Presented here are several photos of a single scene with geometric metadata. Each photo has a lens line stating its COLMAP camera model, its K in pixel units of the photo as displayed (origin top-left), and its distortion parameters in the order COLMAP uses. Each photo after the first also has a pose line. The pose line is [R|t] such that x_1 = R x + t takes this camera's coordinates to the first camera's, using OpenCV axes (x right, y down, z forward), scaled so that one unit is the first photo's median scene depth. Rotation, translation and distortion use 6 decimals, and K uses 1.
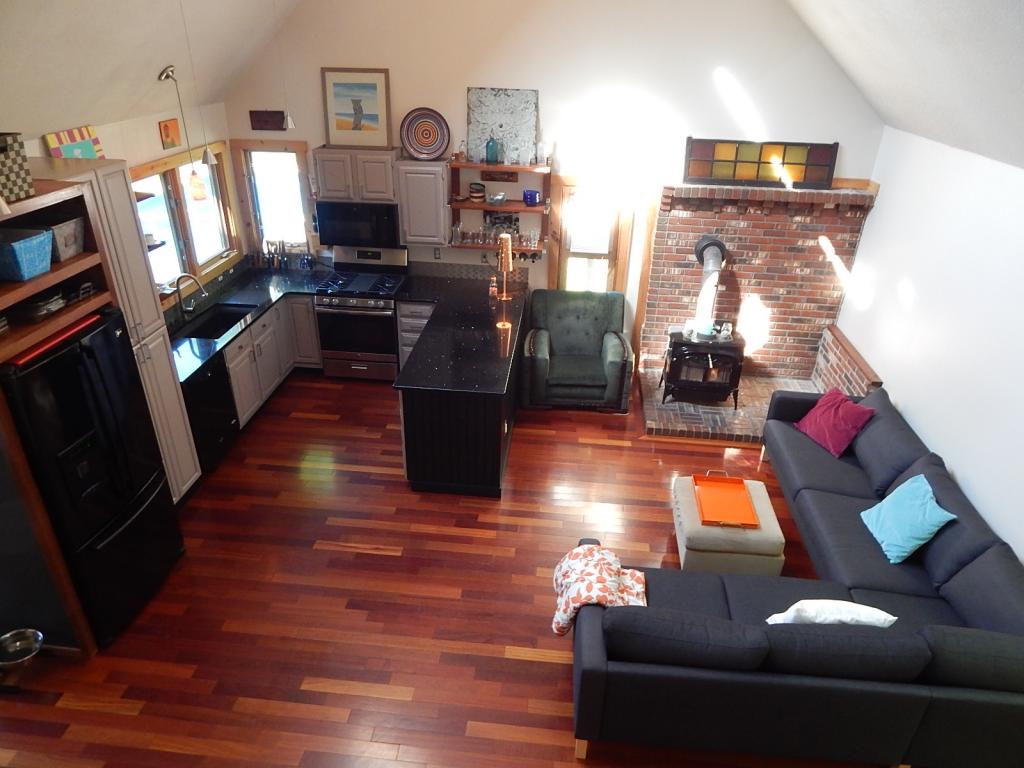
lens RADIAL K [[671.4, 0, 509.5], [0, 671.4, 379.4], [0, 0, 1]] dist [0.004069, -0.007290]
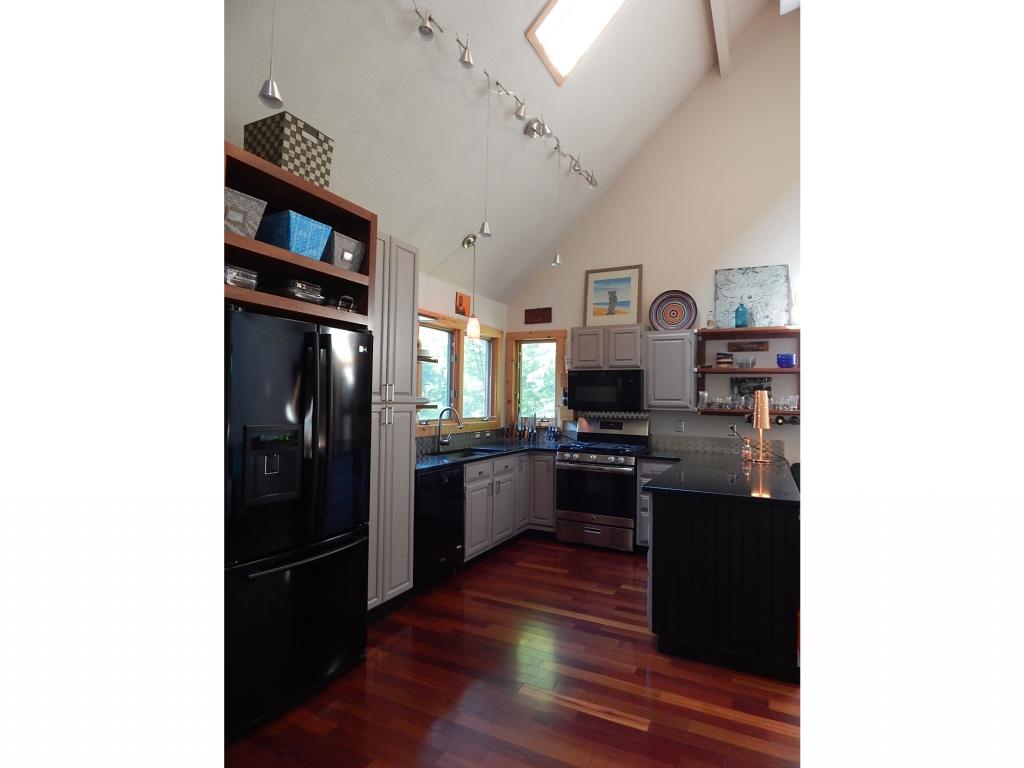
lens RADIAL K [[500.4, 0, 511.7], [0, 500.4, 383.5], [0, 0, 1]] dist [-0.012347, -0.001367]
pose [[0.933716, -0.013221, -0.357770, -0.082183], [-0.166153, 0.869179, -0.465747, 0.162199], [0.317124, 0.494320, 0.809370, 0.317144]]
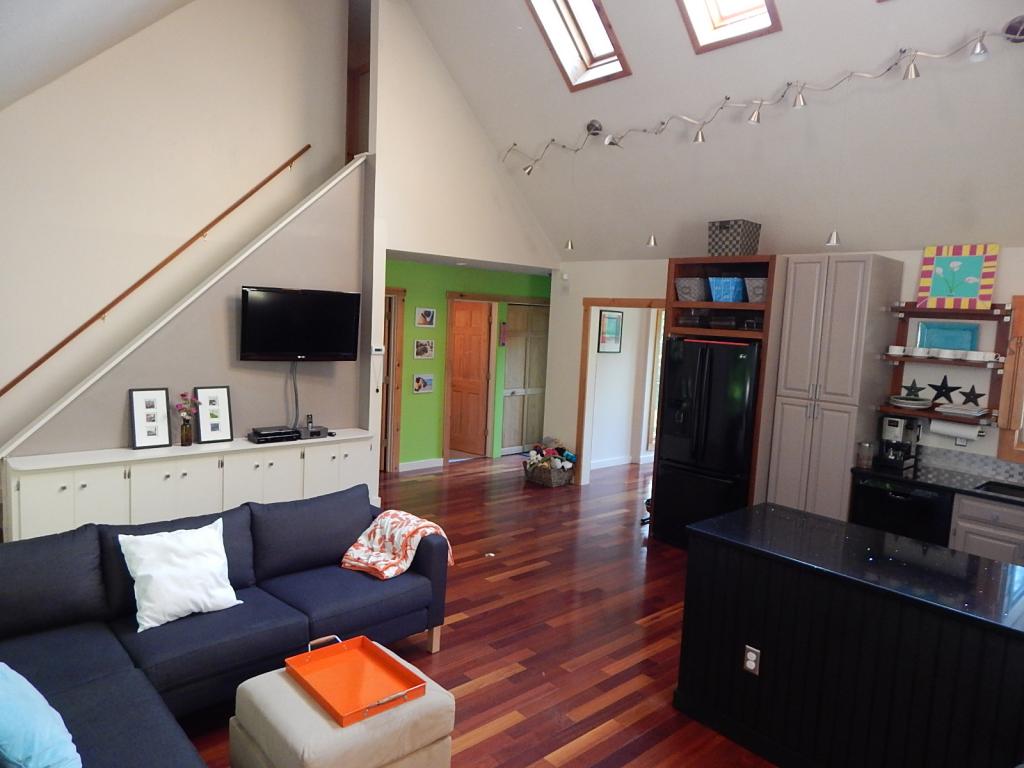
lens RADIAL K [[671.4, 0, 508.2], [0, 671.4, 381.5], [0, 0, 1]] dist [0.004069, -0.007290]
pose [[-0.668778, 0.013333, -0.743343, 0.473251], [-0.402664, 0.834001, 0.377231, -0.217173], [0.624978, 0.551602, -0.552393, 0.910426]]
